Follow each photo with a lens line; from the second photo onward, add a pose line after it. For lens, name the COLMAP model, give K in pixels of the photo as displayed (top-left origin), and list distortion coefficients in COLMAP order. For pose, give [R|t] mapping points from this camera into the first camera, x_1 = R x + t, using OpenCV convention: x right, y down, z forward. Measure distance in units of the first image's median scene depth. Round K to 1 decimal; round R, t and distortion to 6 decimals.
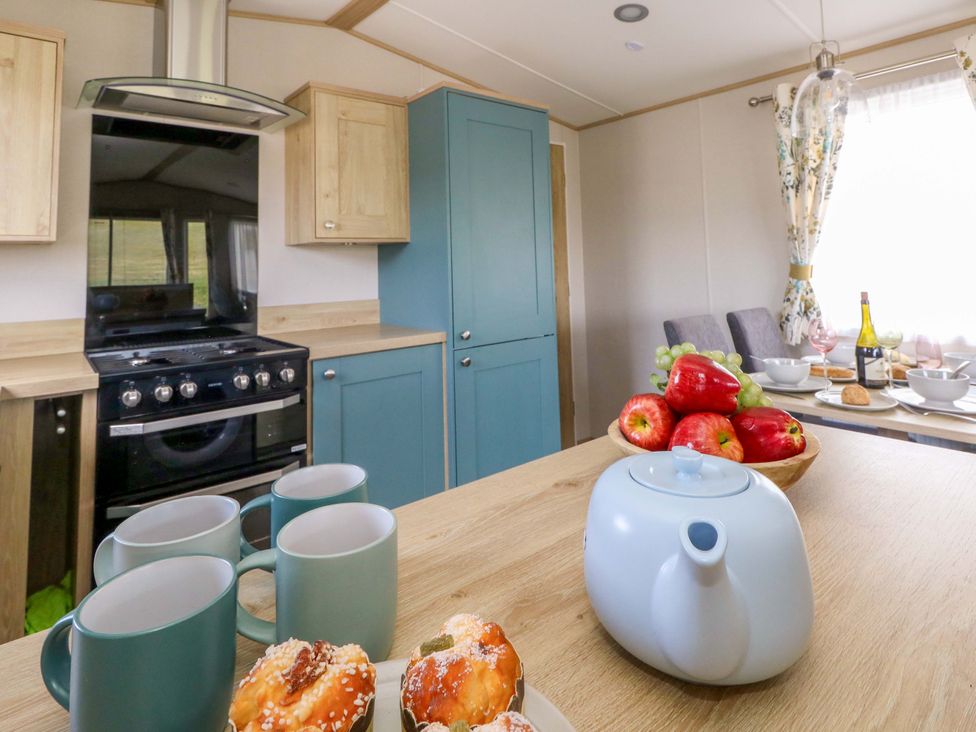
lens RADIAL K [[529.4, 0, 496.7], [0, 529.4, 363.2], [0, 0, 1]] dist [0.005034, -0.000028]
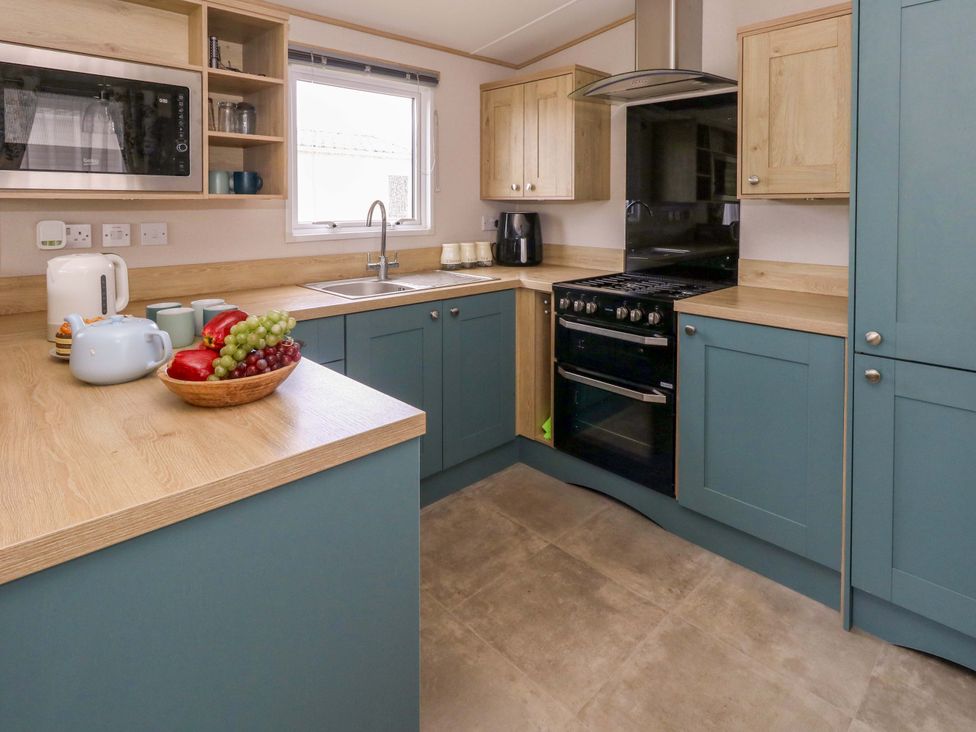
lens RADIAL K [[529.4, 0, 496.7], [0, 529.4, 363.2], [0, 0, 1]] dist [0.005034, -0.000028]
pose [[0.078843, 0.316648, -0.945261, 0.651301], [-0.187001, 0.936078, 0.297974, -0.155287], [0.979191, 0.153272, 0.133016, 0.489883]]
